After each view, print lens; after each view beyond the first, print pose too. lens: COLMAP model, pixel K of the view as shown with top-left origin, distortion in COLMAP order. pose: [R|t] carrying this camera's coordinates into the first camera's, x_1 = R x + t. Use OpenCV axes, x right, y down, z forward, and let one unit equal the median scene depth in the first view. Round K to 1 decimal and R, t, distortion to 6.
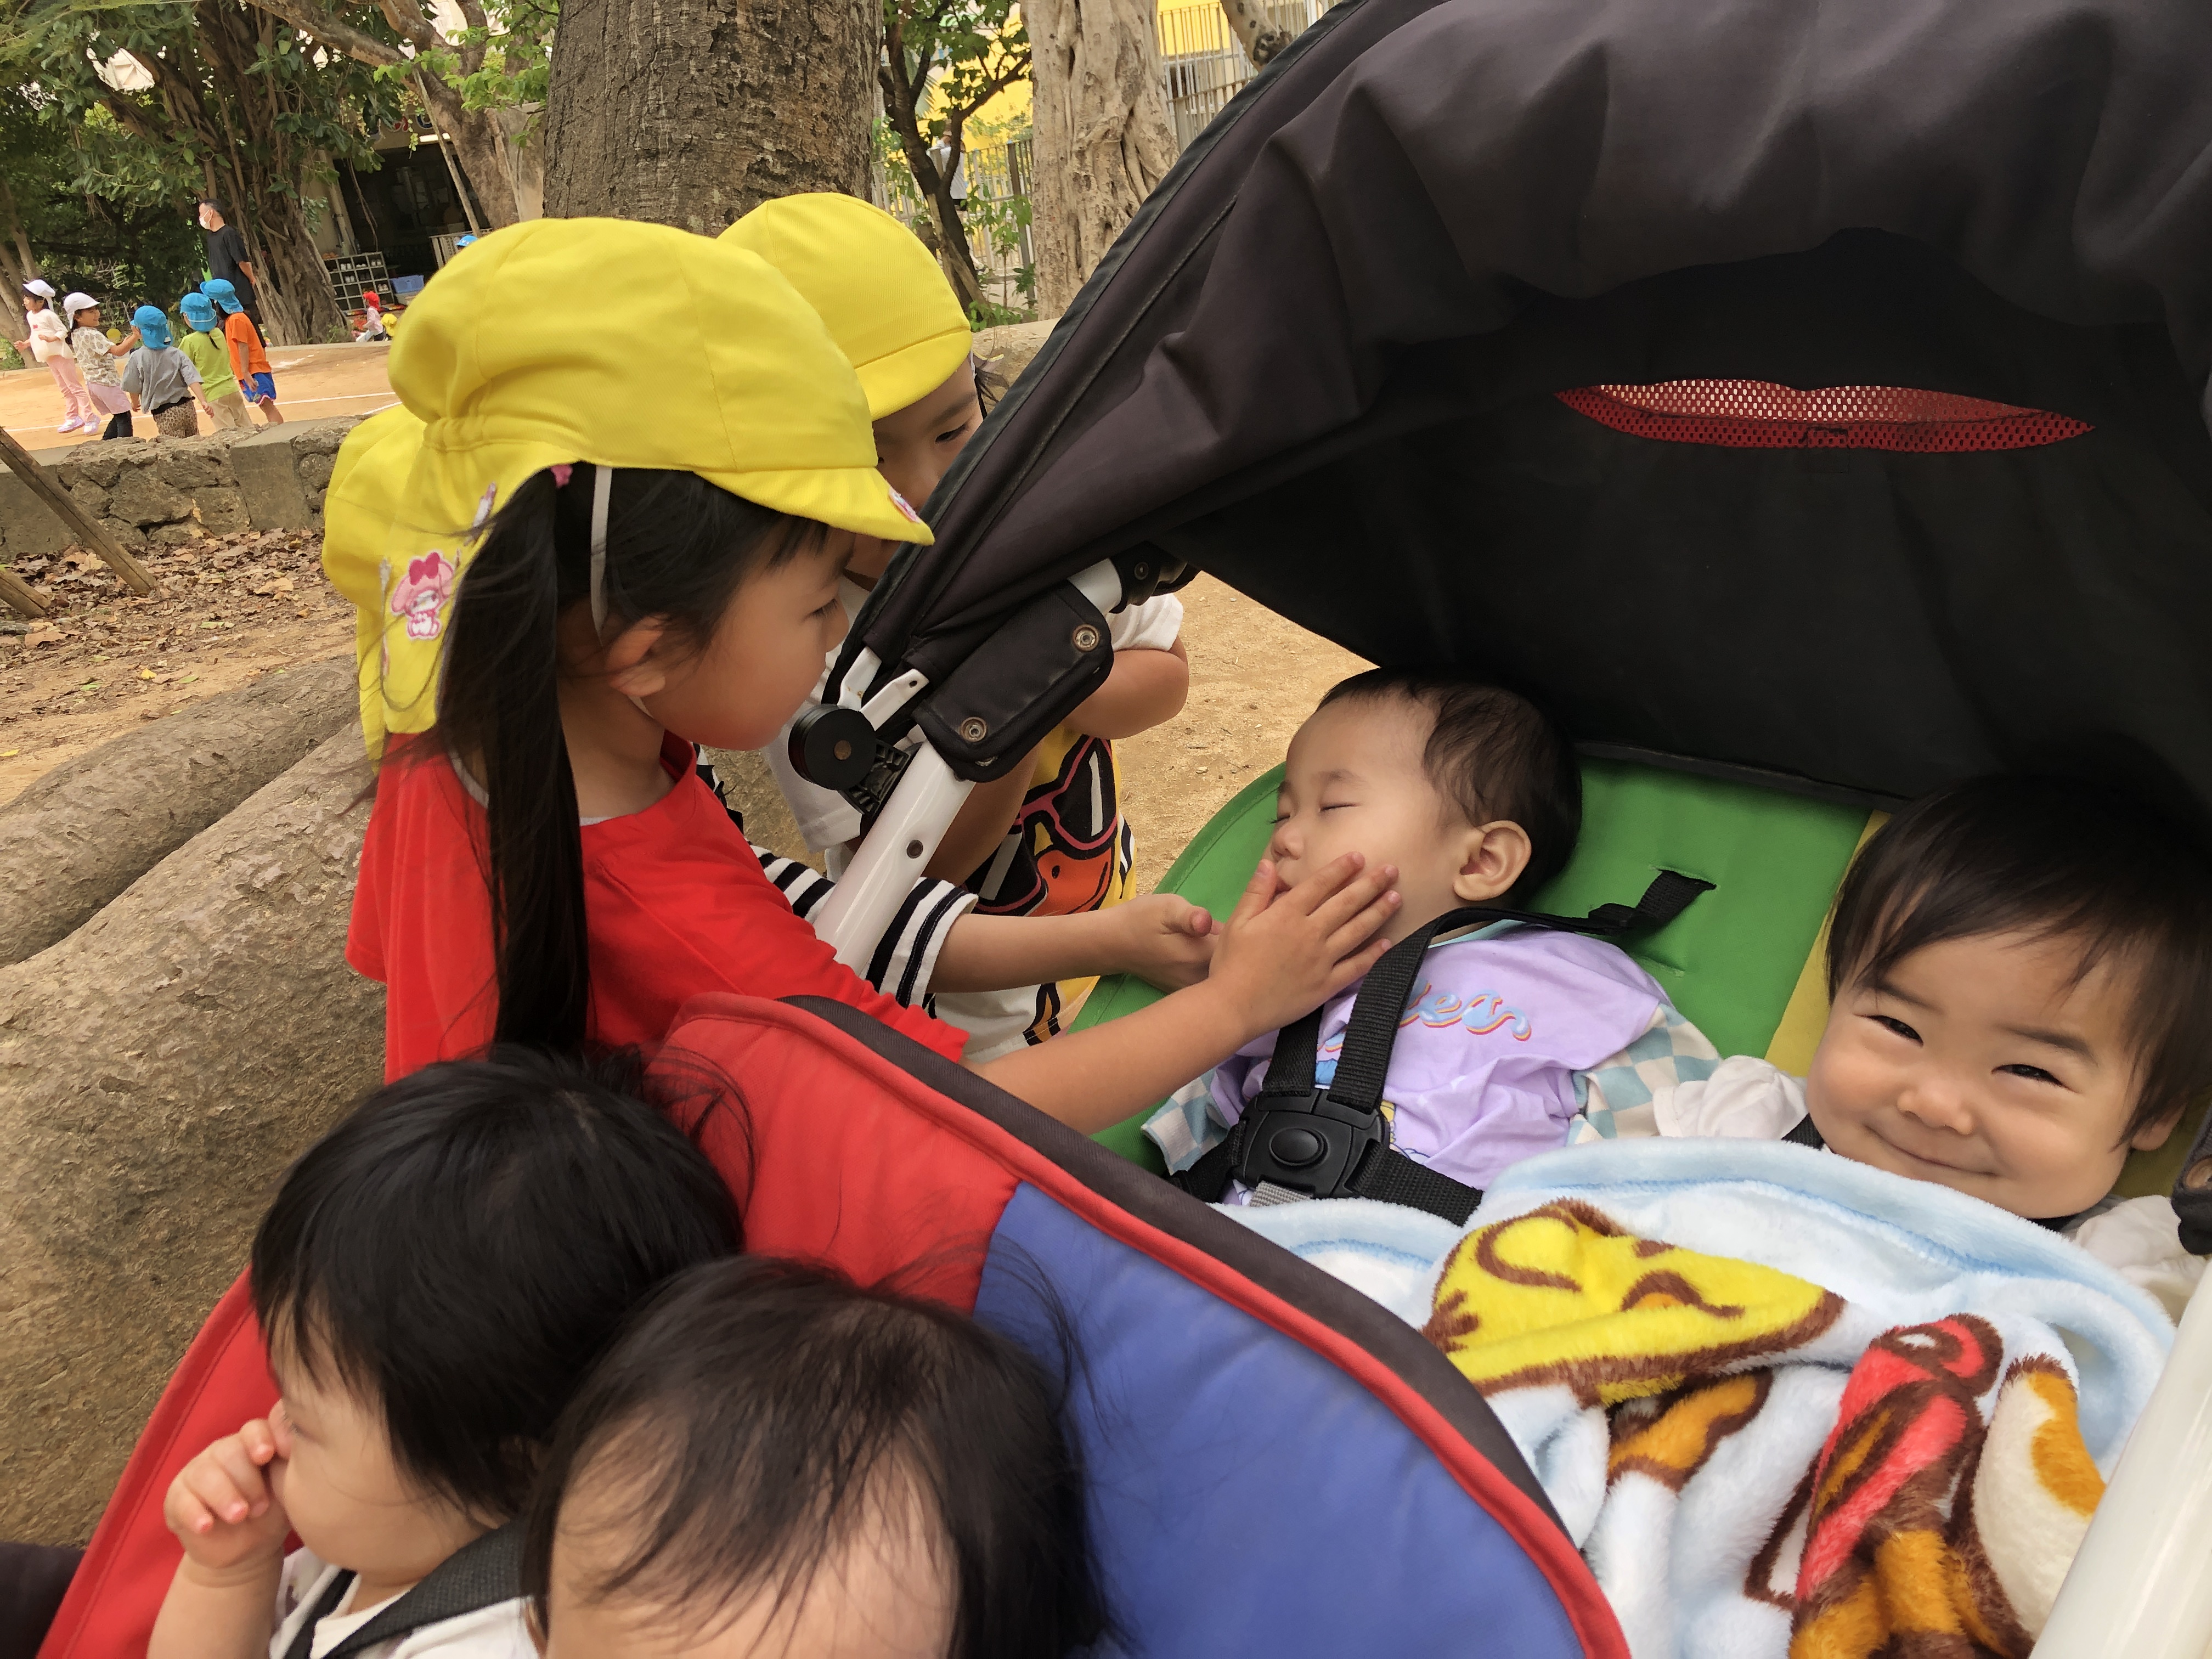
lens RADIAL K [[1752.0, 0, 1106.0], [0, 1752.0, 829.5], [0, 0, 1]] dist [0.024013, 0.001964]
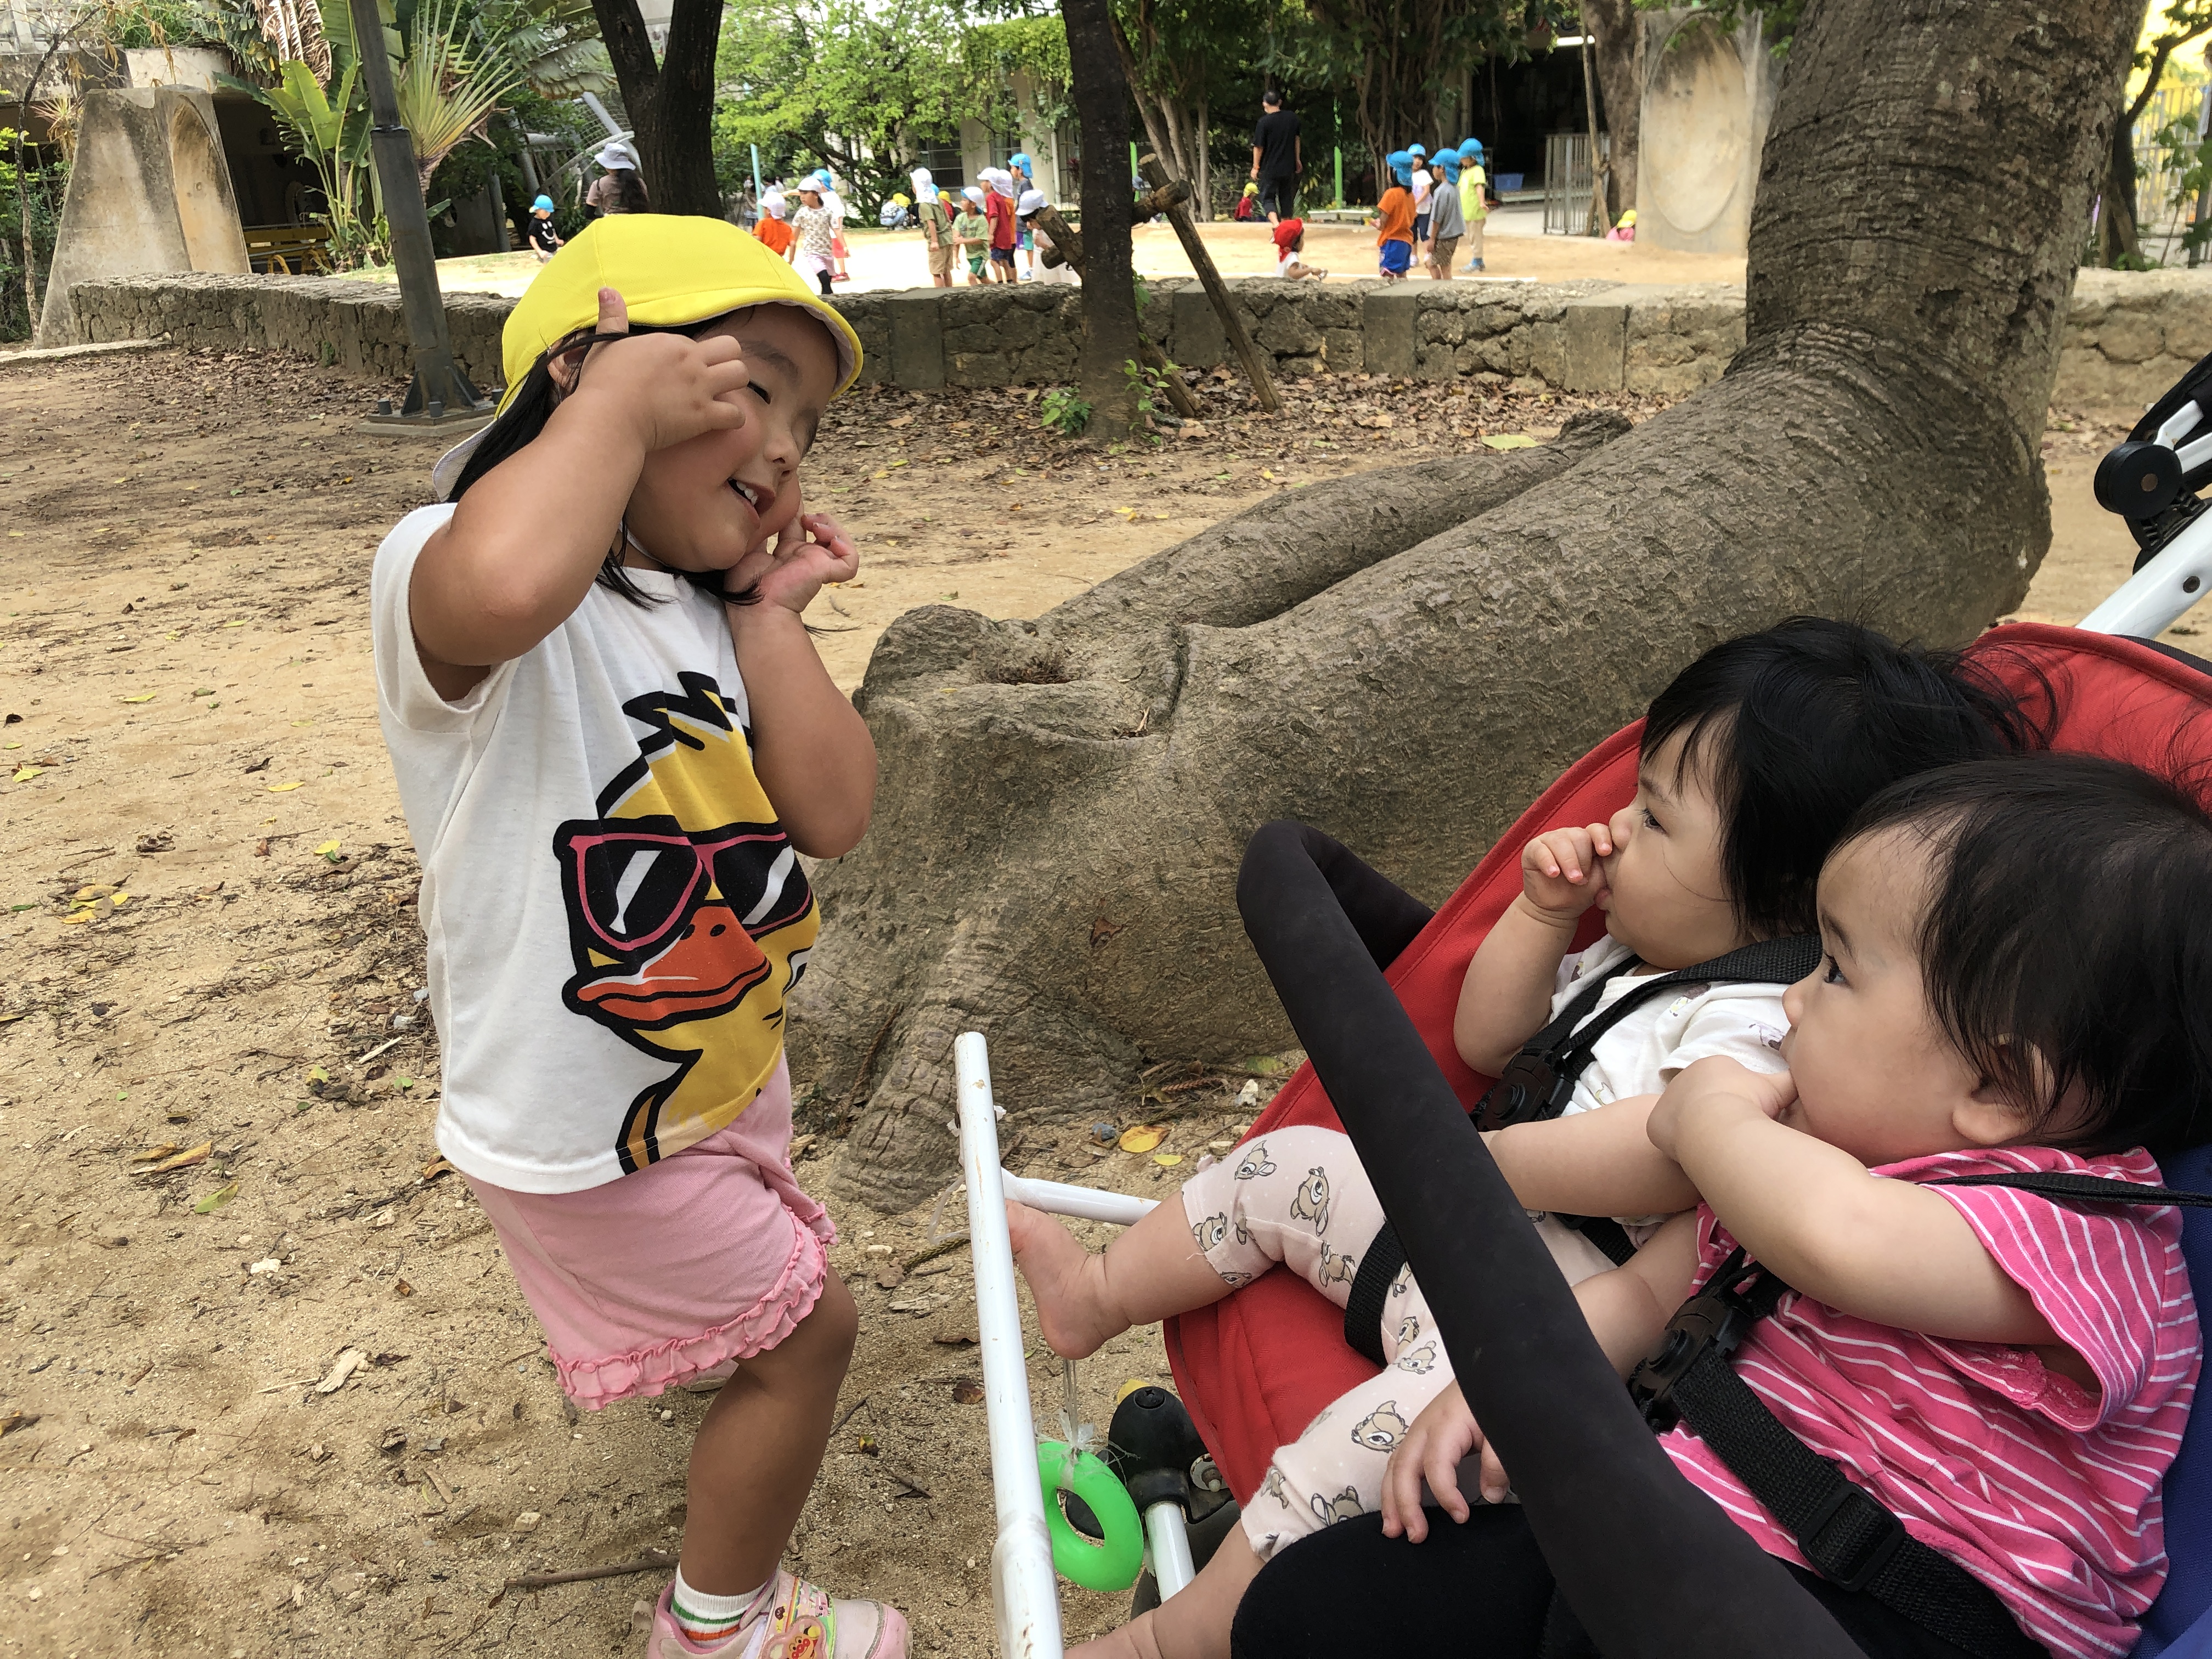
lens RADIAL K [[1752.0, 0, 1106.0], [0, 1752.0, 829.5], [0, 0, 1]] dist [0.024013, 0.001964]
pose [[0.833524, 0.269101, -0.482516, -0.045549], [-0.244610, 0.962846, 0.114431, 0.089643], [0.495382, 0.022647, 0.868380, -0.131400]]
